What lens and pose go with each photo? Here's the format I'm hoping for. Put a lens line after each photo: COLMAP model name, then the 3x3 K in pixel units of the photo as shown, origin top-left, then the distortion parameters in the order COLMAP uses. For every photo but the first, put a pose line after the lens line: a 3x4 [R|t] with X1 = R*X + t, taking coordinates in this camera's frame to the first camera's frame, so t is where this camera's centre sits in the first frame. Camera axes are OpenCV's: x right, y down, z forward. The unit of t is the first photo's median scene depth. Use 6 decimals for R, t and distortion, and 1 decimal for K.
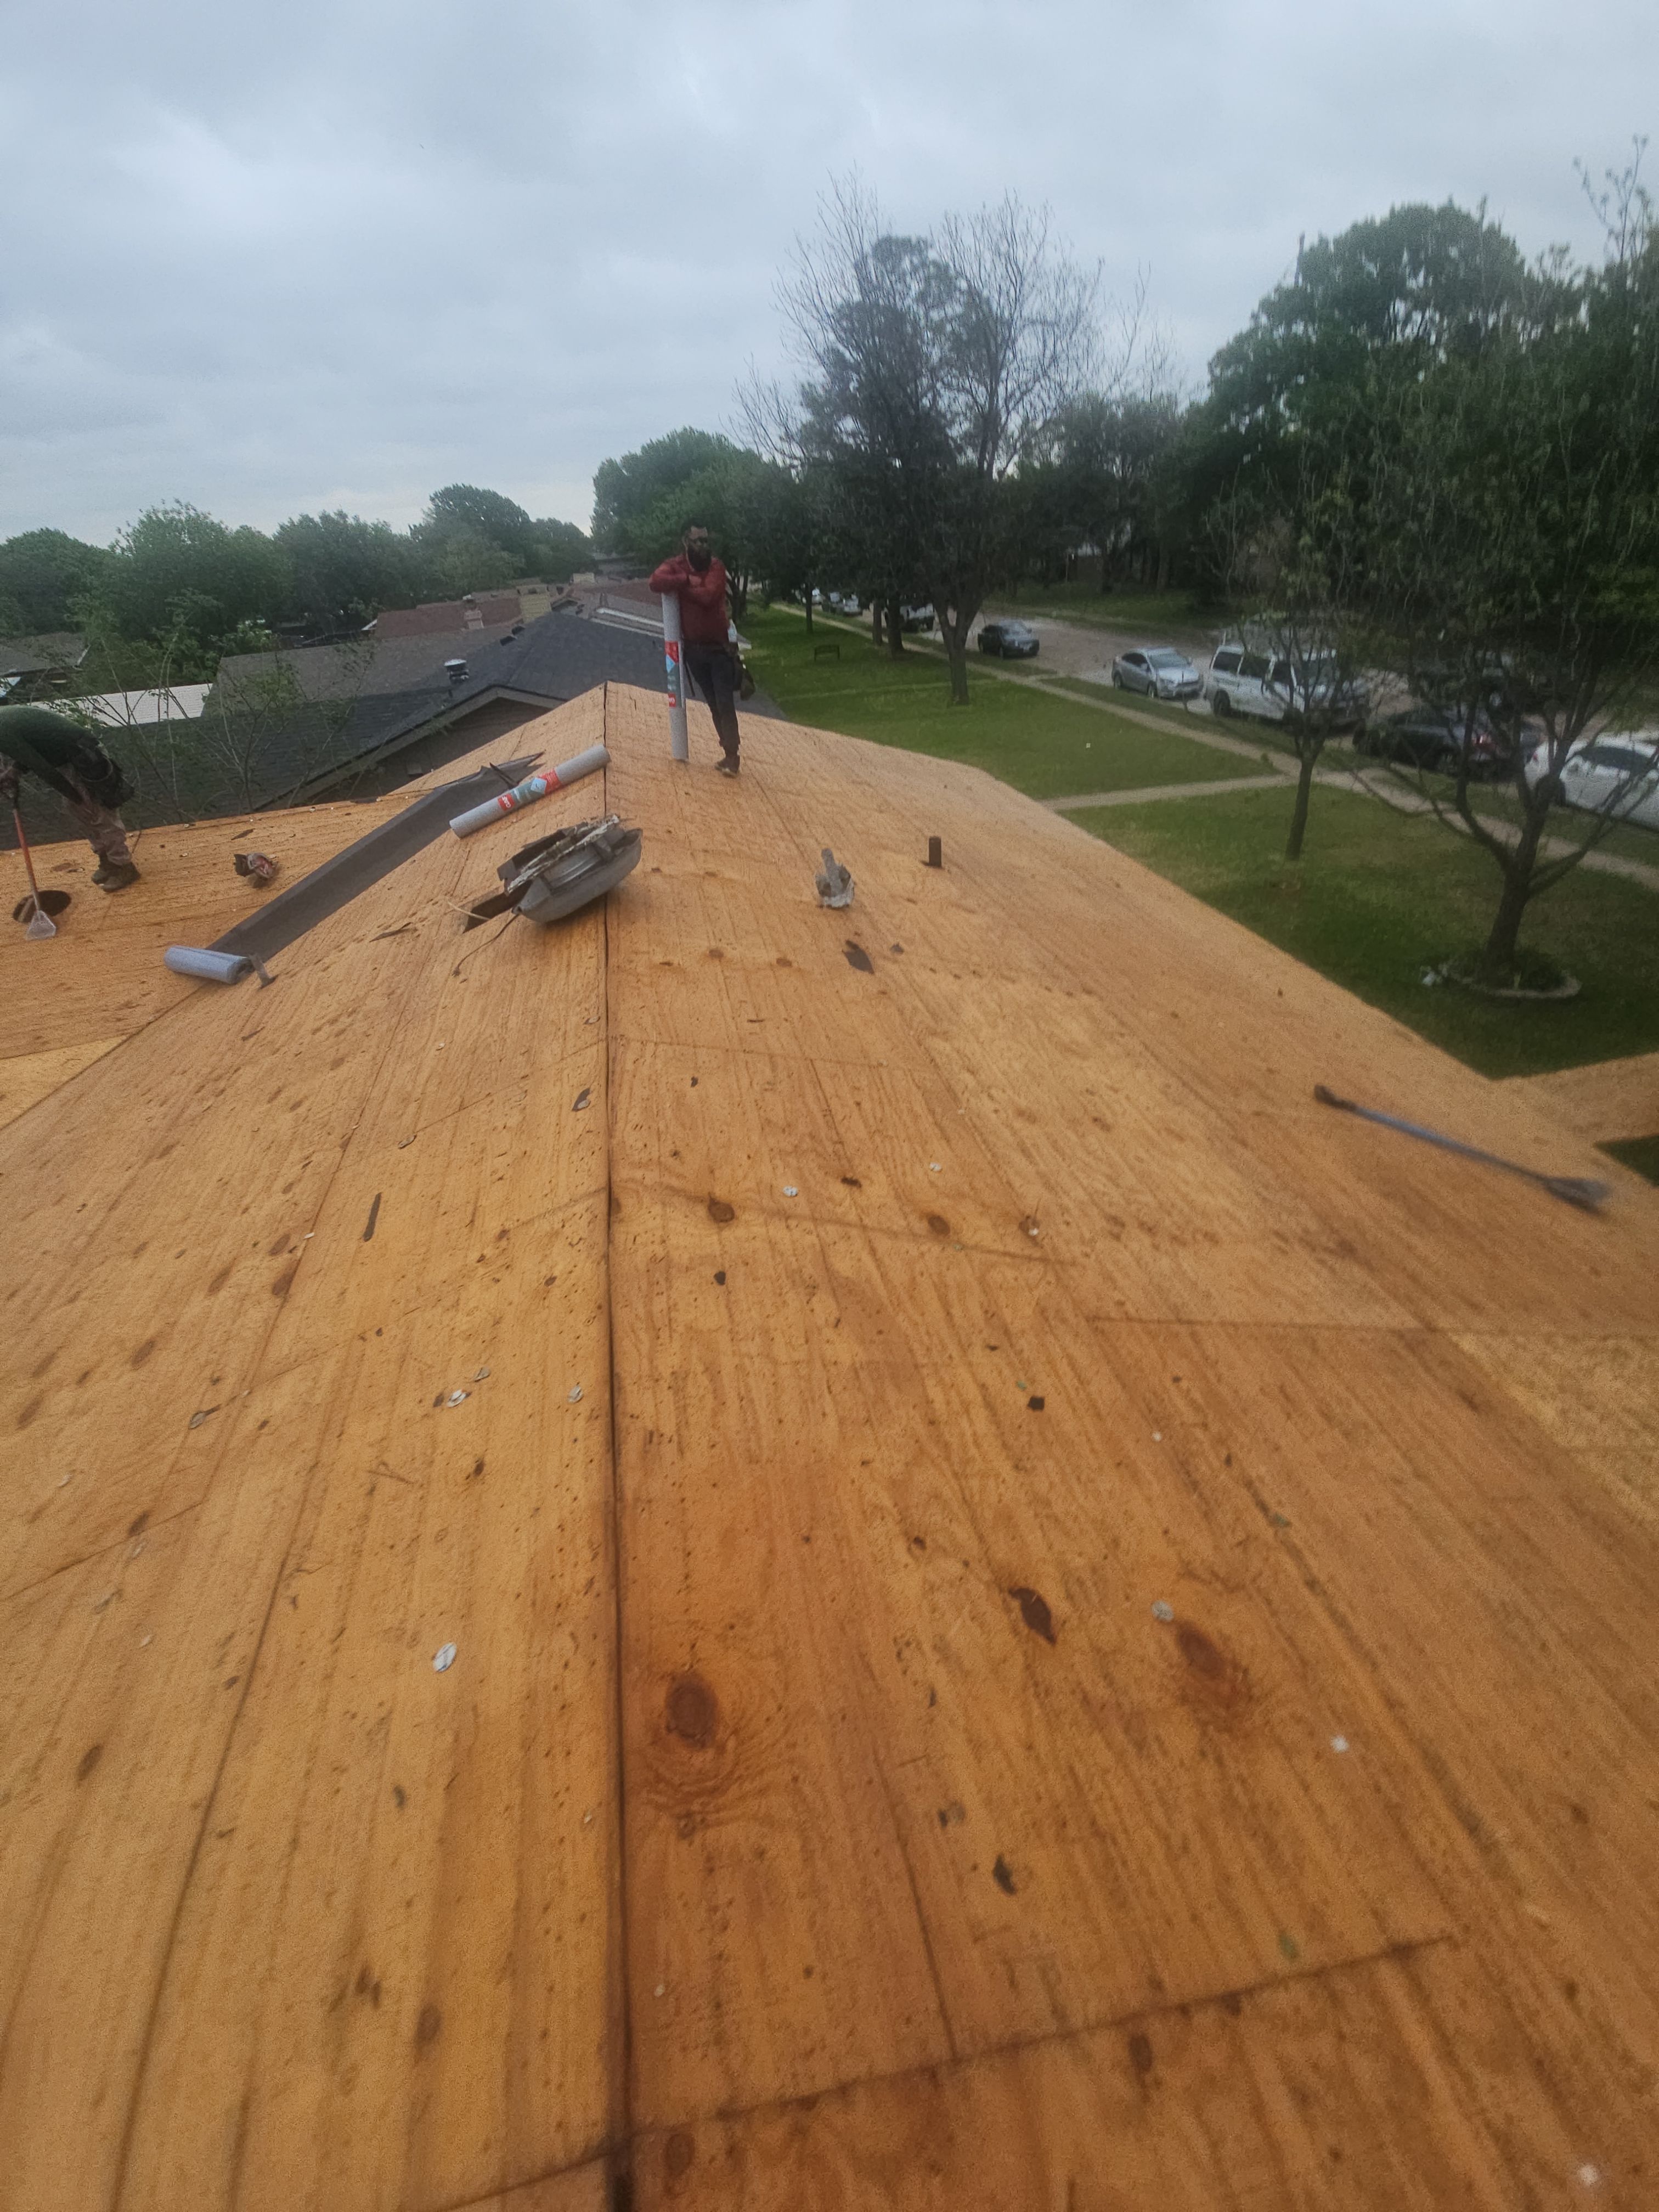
lens RADIAL K [[890.5, 0, 842.2], [0, 890.5, 1119.2], [0, 0, 1]] dist [0.001591, -0.000148]
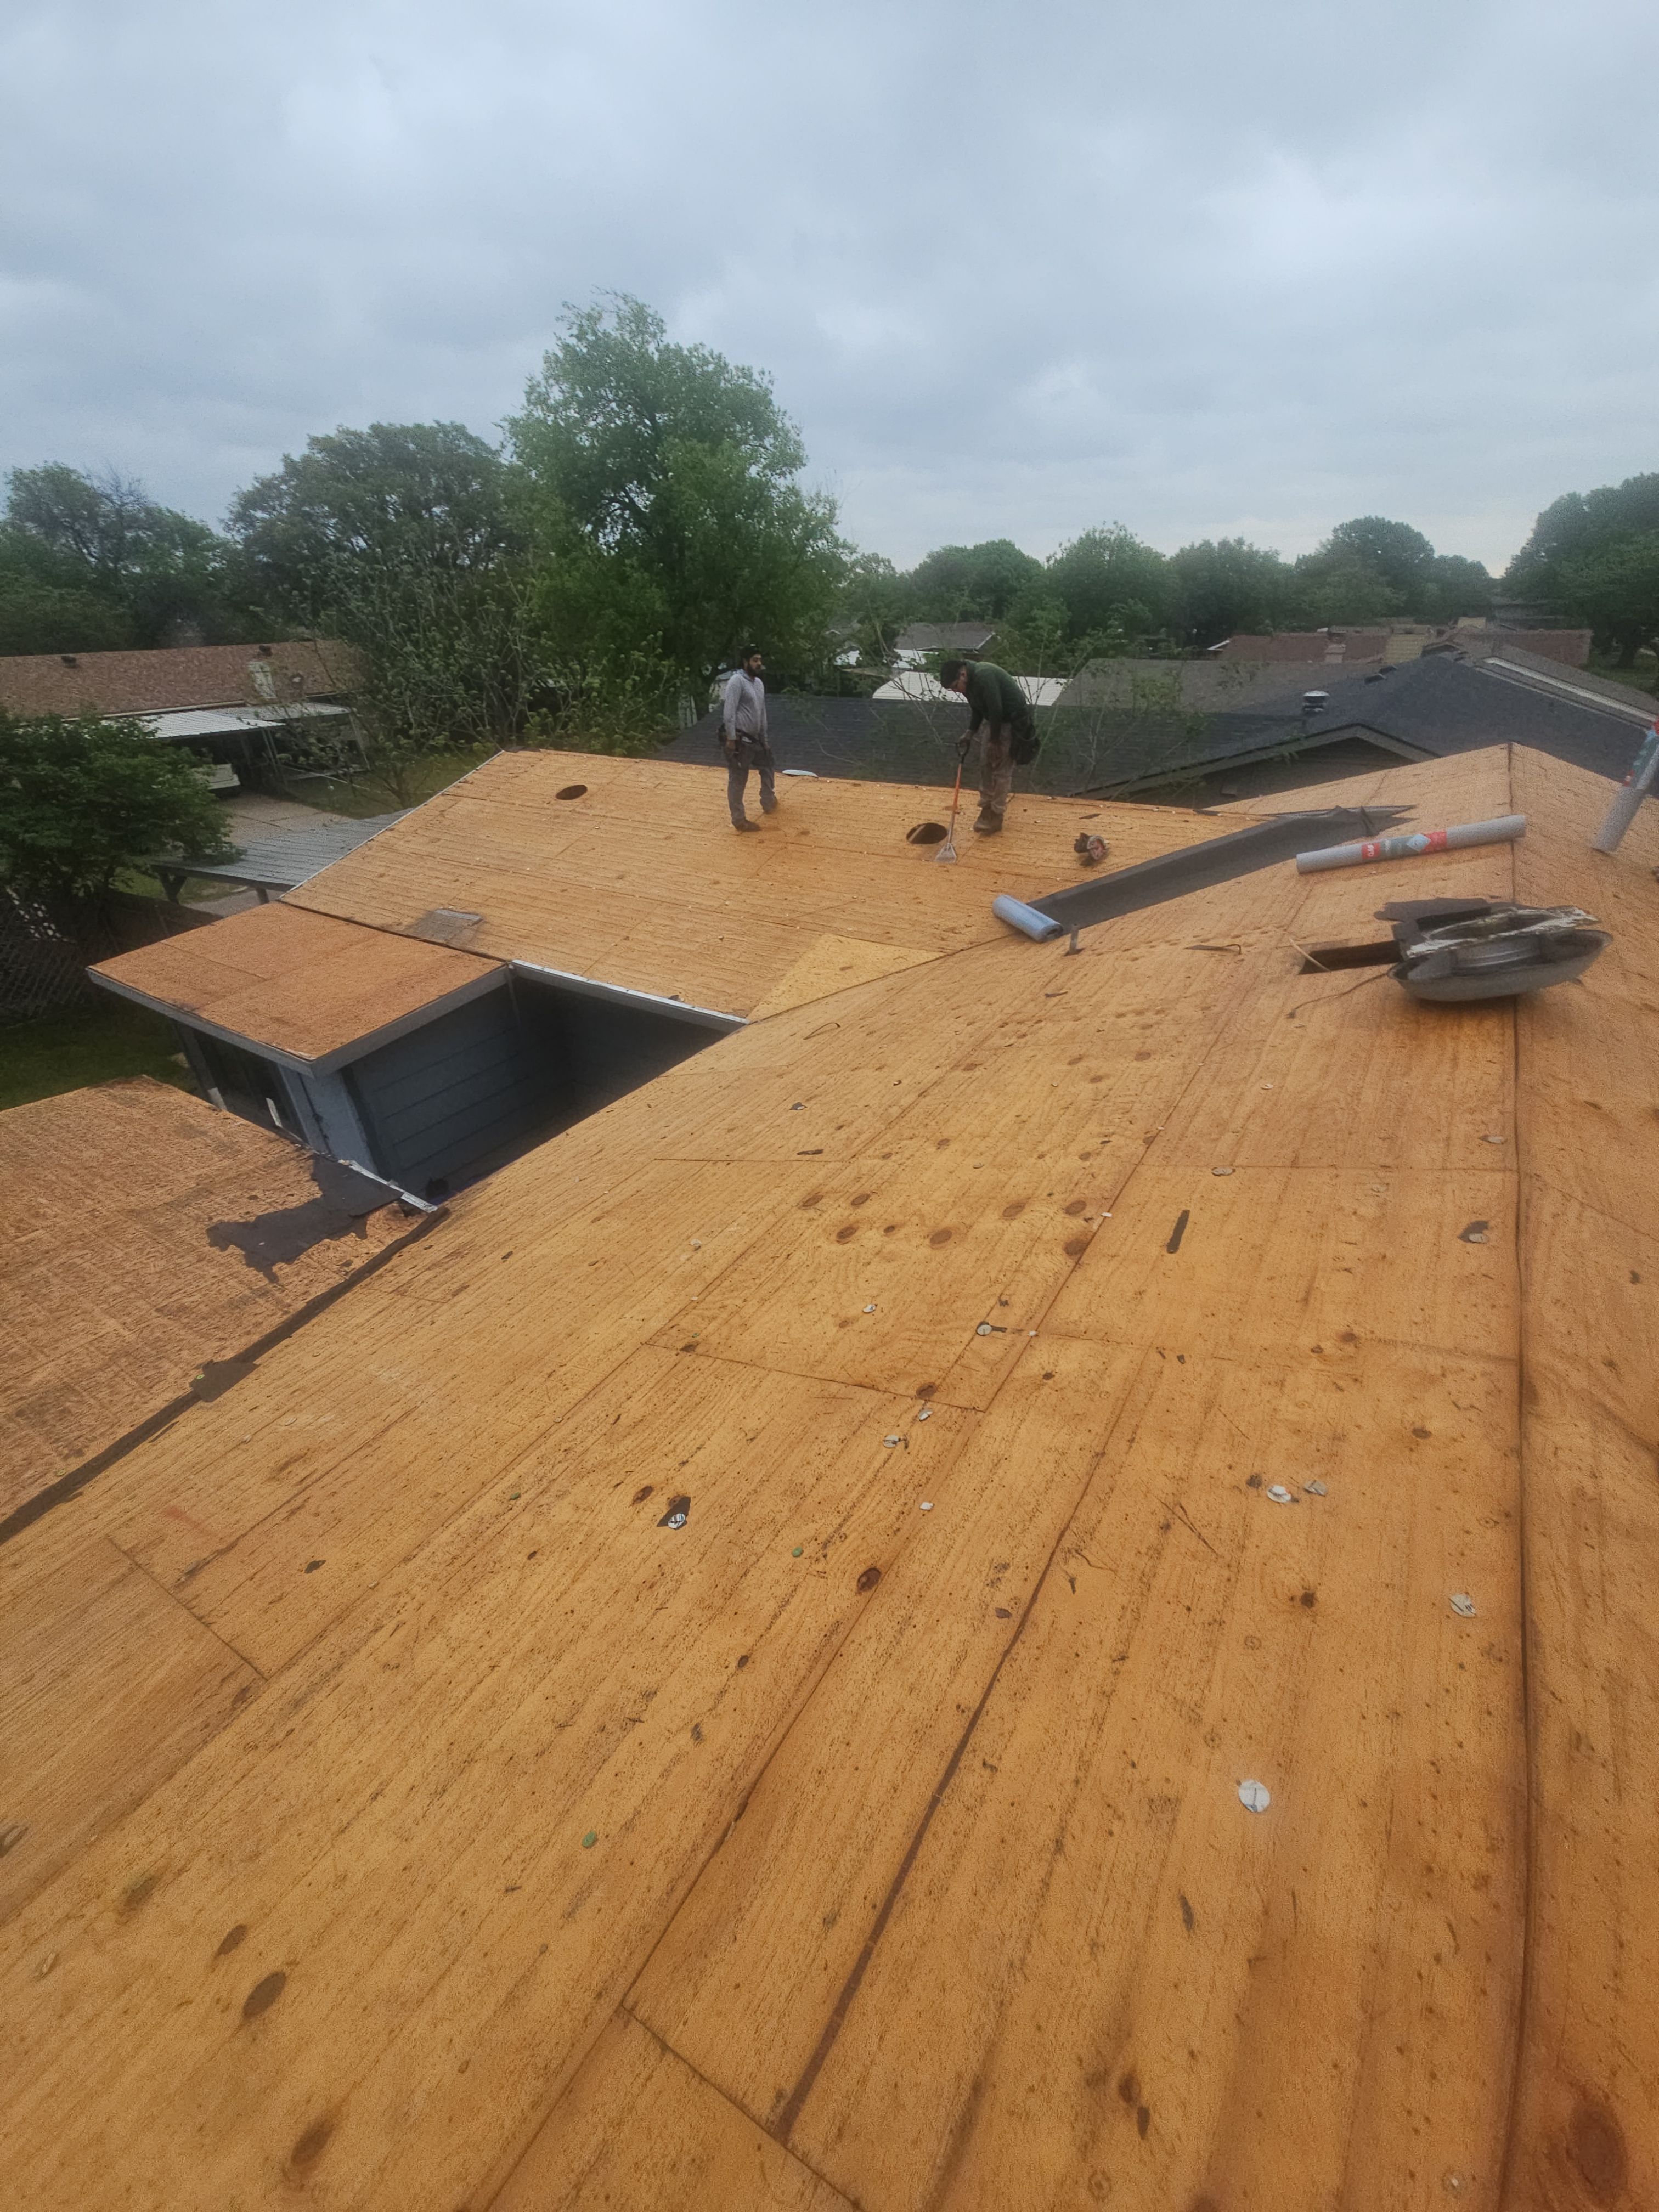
lens RADIAL K [[890.5, 0, 842.2], [0, 890.5, 1119.2], [0, 0, 1]] dist [0.001591, -0.000148]
pose [[0.703823, 0.420044, -0.572884, -0.198143], [-0.432865, 0.893031, 0.122978, 0.027873], [0.563259, 0.161426, 0.810358, -0.022024]]
